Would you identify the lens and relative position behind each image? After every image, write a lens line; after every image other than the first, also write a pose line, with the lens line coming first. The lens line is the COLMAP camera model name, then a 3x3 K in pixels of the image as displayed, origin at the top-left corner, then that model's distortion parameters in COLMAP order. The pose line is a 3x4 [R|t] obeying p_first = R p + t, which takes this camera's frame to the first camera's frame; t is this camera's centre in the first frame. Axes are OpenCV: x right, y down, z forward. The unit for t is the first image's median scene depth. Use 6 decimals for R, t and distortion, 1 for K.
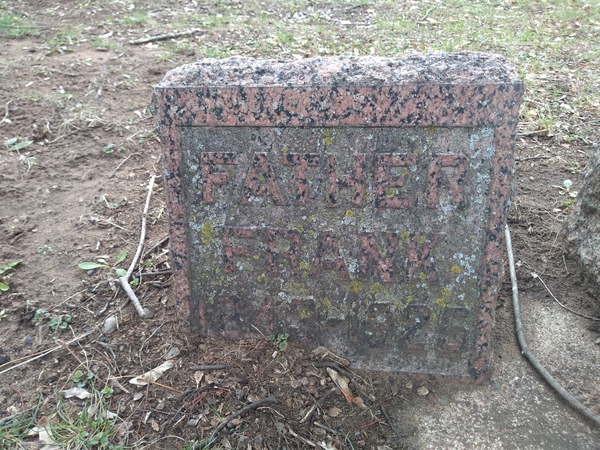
lens RADIAL K [[492.8, 0, 300.0], [0, 492.8, 225.0], [0, 0, 1]] dist [0.003372, -0.006072]
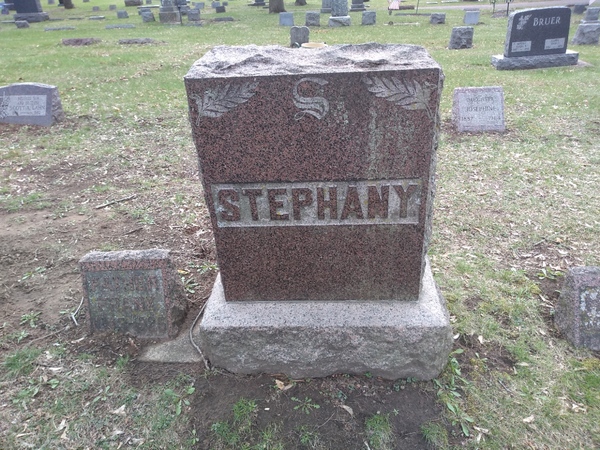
lens RADIAL K [[492.8, 0, 300.0], [0, 492.8, 225.0], [0, 0, 1]] dist [0.003372, -0.006072]
pose [[0.998604, -0.050840, -0.014339, 1.128849], [0.048183, 0.987932, -0.147205, 0.065056], [0.021650, 0.146308, 0.989002, -2.110298]]
